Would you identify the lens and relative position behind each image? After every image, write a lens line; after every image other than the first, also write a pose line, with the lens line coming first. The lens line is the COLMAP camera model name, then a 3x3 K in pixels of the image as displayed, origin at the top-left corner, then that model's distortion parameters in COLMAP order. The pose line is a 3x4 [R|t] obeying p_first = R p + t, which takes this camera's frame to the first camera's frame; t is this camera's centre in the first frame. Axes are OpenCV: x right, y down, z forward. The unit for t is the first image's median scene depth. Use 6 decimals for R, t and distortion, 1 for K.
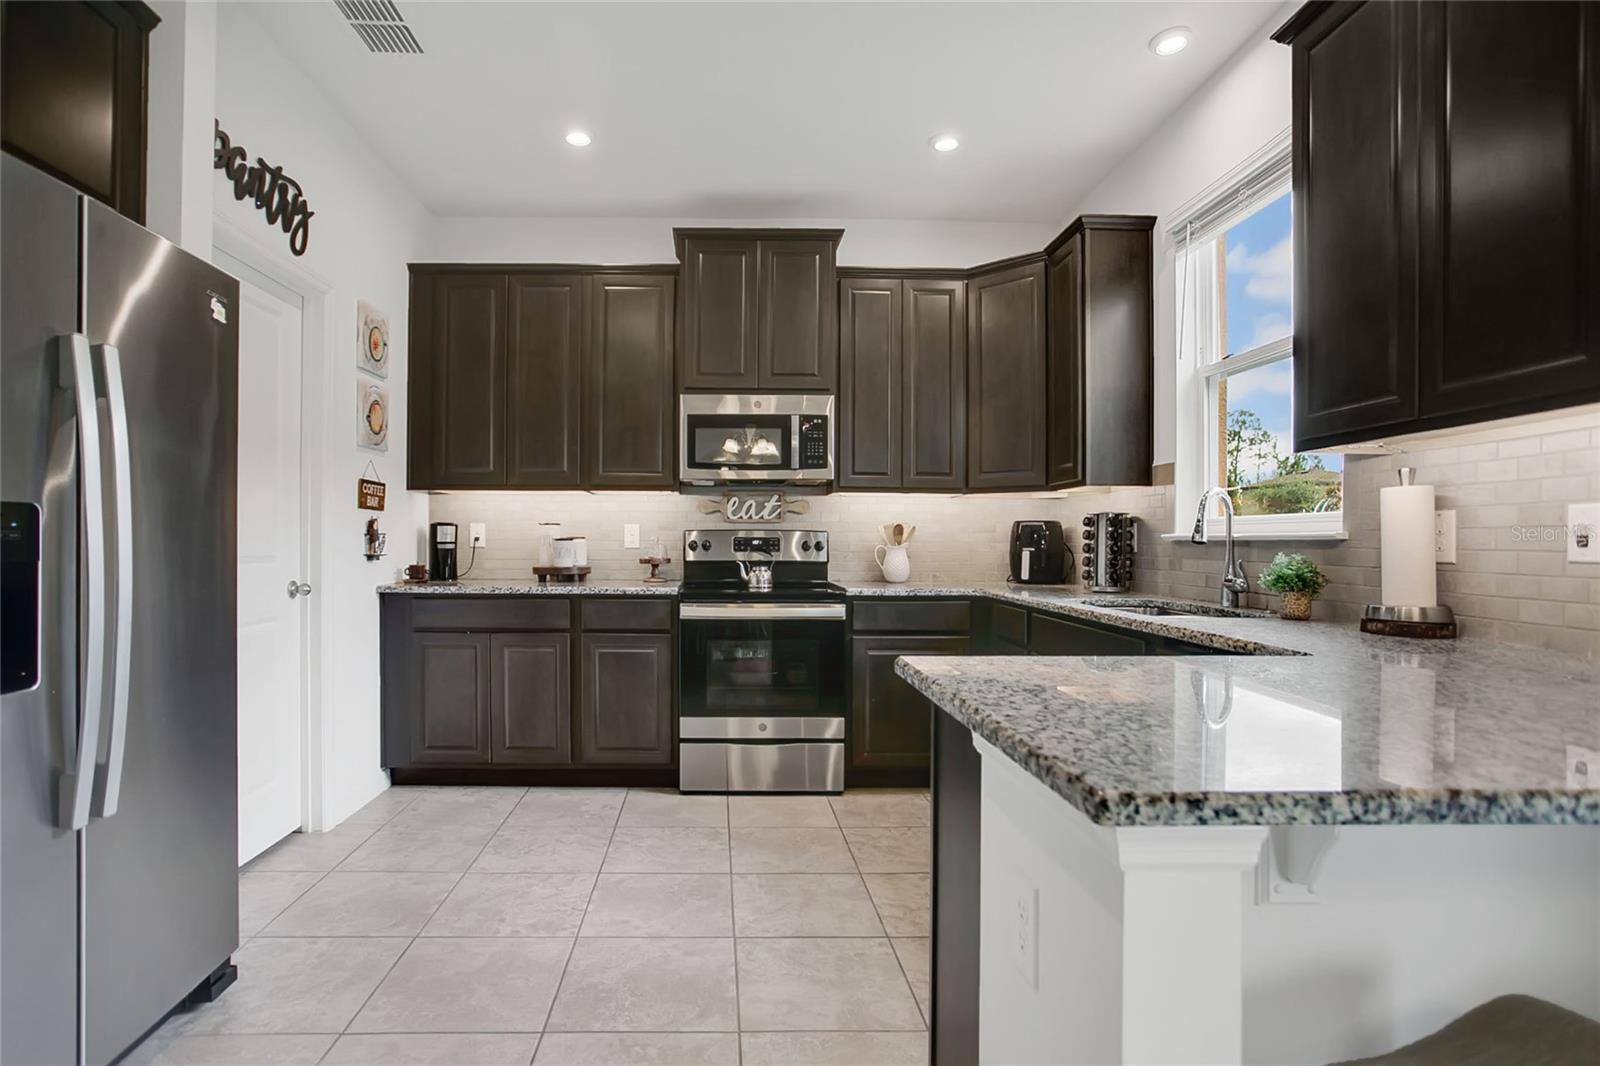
lens RADIAL K [[844.3, 0, 781.8], [0, 844.3, 530.6], [0, 0, 1]] dist [-0.000310, 0.000565]
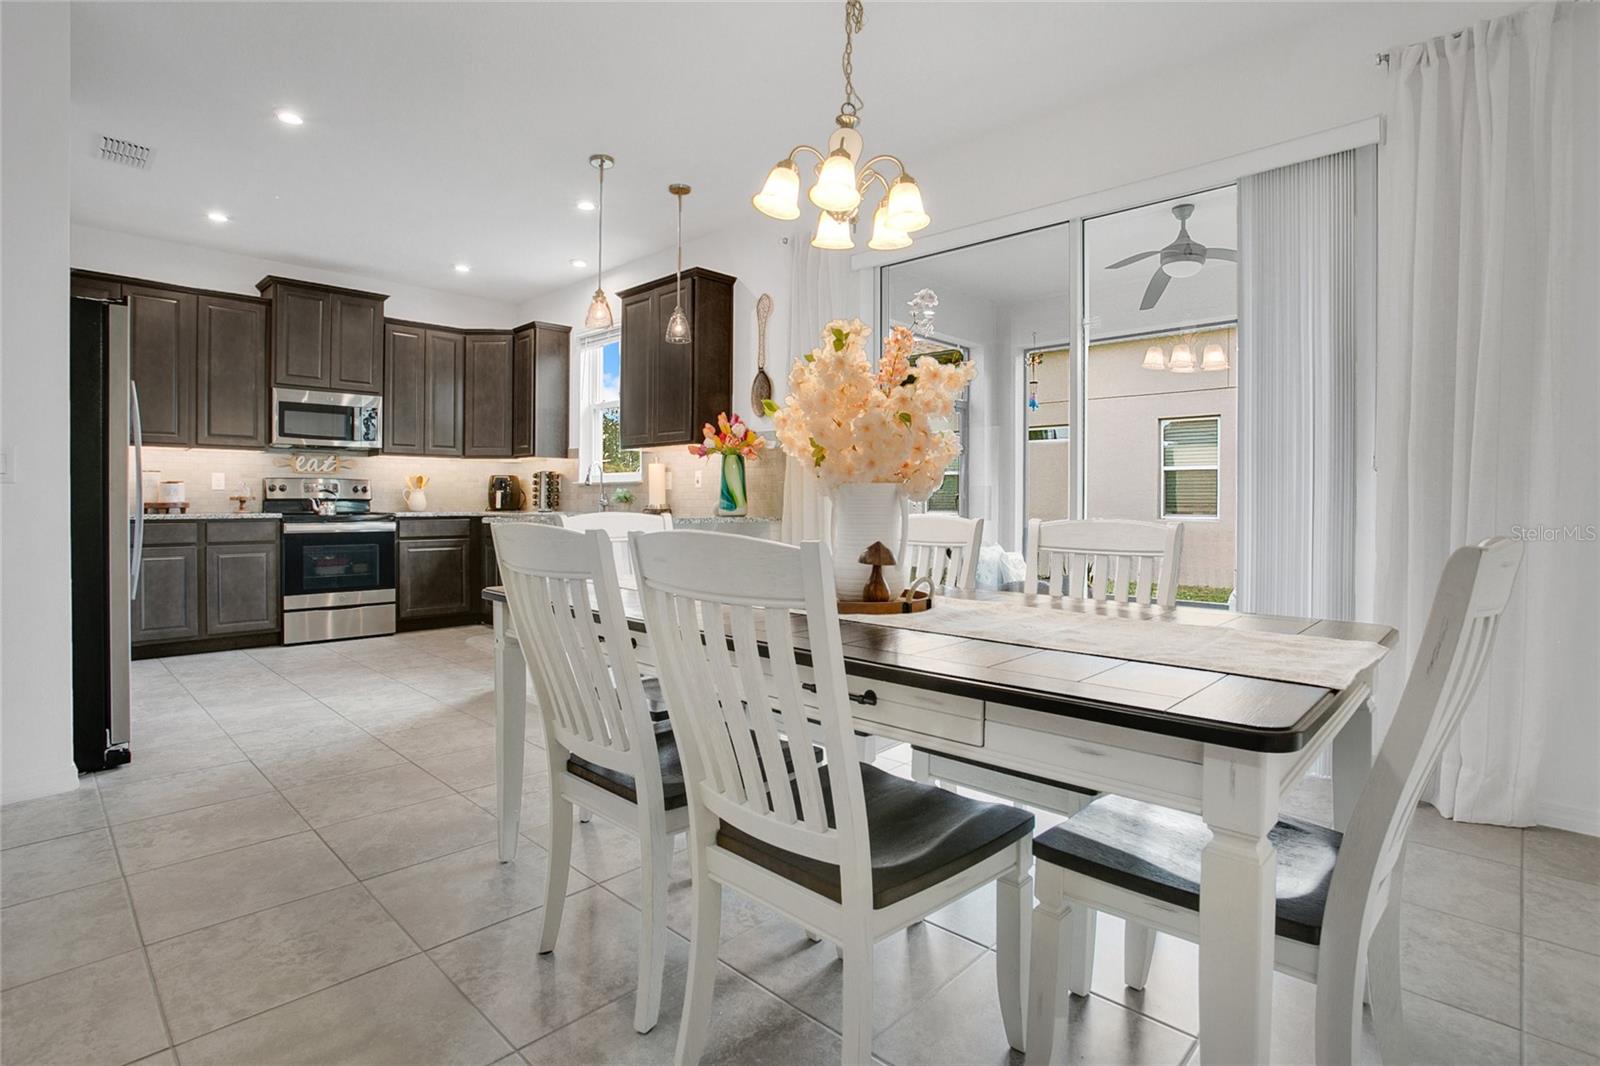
lens RADIAL K [[855.6, 0, 777.4], [0, 855.6, 514.2], [0, 0, 1]] dist [-0.014238, 0.000248]
pose [[0.767790, -0.008109, 0.640650, -0.411363], [-0.005573, 0.999798, 0.019333, 0.031750], [-0.640677, -0.018414, 0.767590, -0.759594]]
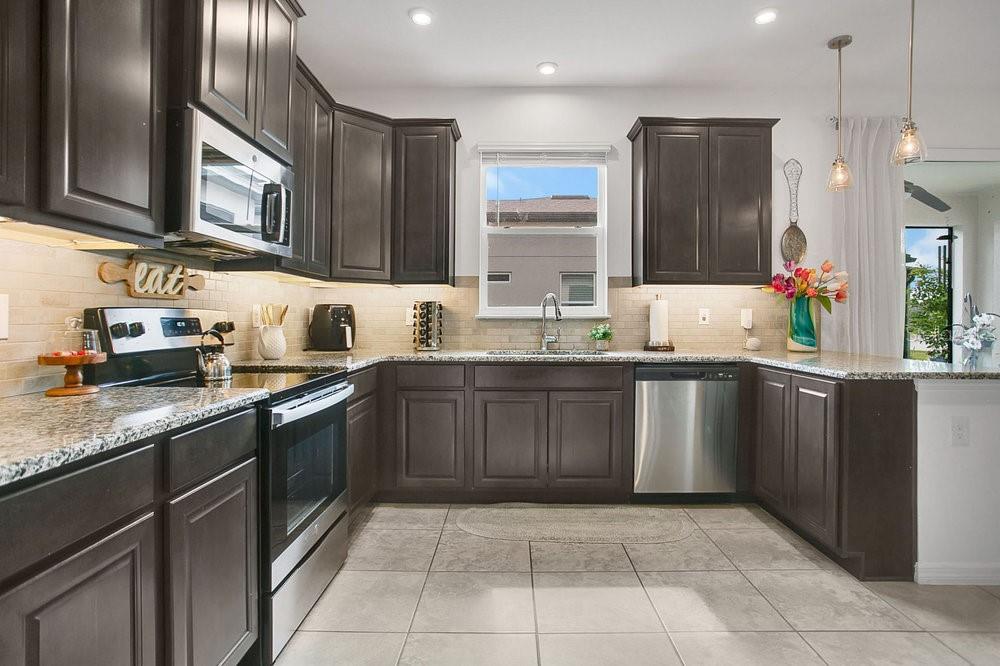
lens RADIAL K [[532.2, 0, 453.0], [0, 532.2, 311.7], [0, 0, 1]] dist [-0.033250, 0.000177]
pose [[0.061460, 0.004329, 0.998100, -0.544990], [-0.011881, 0.999923, -0.003606, 0.001204], [-0.998039, -0.011637, 0.061506, 0.772450]]
